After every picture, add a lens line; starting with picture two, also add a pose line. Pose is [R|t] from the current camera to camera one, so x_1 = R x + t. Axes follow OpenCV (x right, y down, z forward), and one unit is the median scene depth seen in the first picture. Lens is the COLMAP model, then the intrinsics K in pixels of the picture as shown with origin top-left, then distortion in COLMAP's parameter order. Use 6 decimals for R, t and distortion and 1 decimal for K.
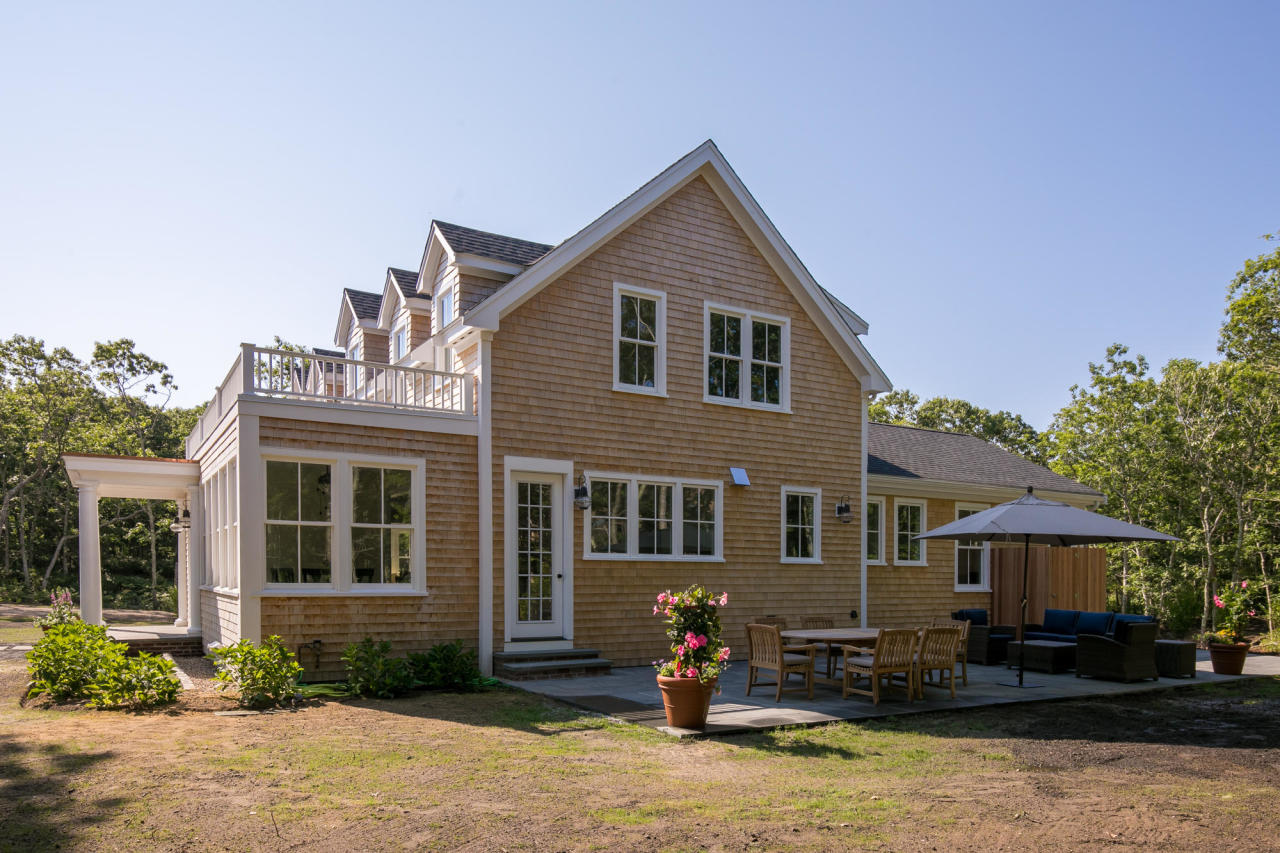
lens RADIAL K [[873.0, 0, 684.7], [0, 873.0, 593.8], [0, 0, 1]] dist [0.000679, -0.007790]
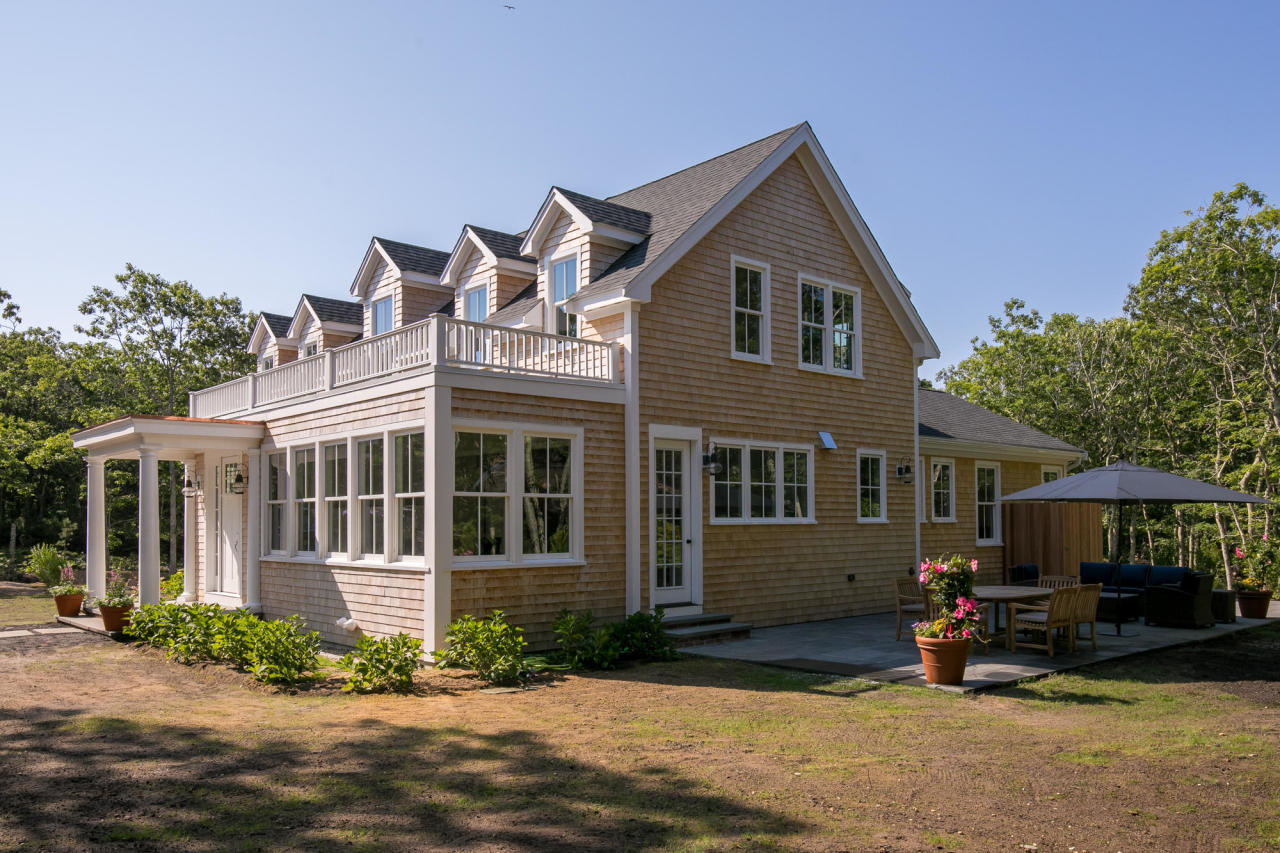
lens RADIAL K [[954.3, 0, 657.4], [0, 954.3, 499.2], [0, 0, 1]] dist [-0.002738, 0.010530]
pose [[0.984447, -0.009721, 0.175410, -0.368259], [0.017759, 0.998860, -0.044312, -0.020671], [-0.174779, 0.046738, 0.983498, -0.077730]]
